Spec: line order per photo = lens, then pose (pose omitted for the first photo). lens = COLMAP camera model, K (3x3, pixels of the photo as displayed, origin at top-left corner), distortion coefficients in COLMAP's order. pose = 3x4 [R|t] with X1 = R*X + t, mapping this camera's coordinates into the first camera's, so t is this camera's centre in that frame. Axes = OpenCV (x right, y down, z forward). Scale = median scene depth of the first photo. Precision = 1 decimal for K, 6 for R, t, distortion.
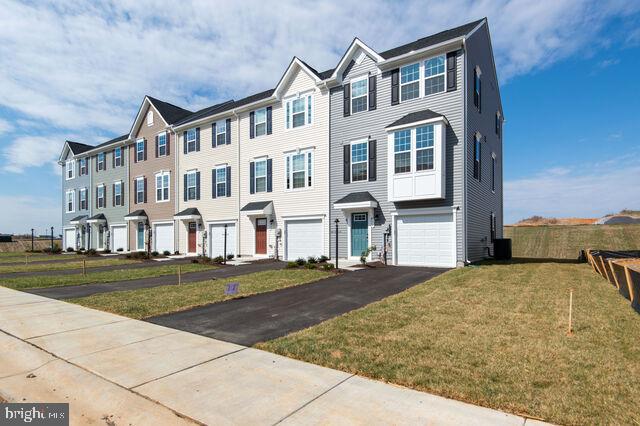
lens RADIAL K [[354.1, 0, 321.6], [0, 354.1, 236.5], [0, 0, 1]] dist [0.036496, -0.000305]
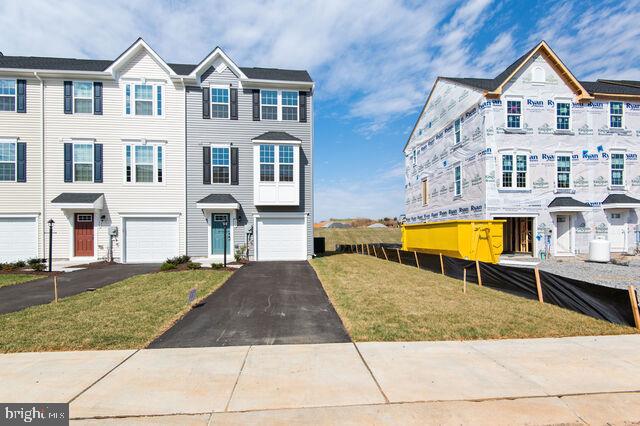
lens RADIAL K [[304.5, 0, 319.4], [0, 304.5, 236.2], [0, 0, 1]] dist [0.037448, -0.022999]
pose [[0.758104, 0.001708, 0.652132, -0.262218], [-0.003731, 0.999992, 0.001718, -0.001442], [-0.652123, -0.003735, 0.758104, 0.113945]]
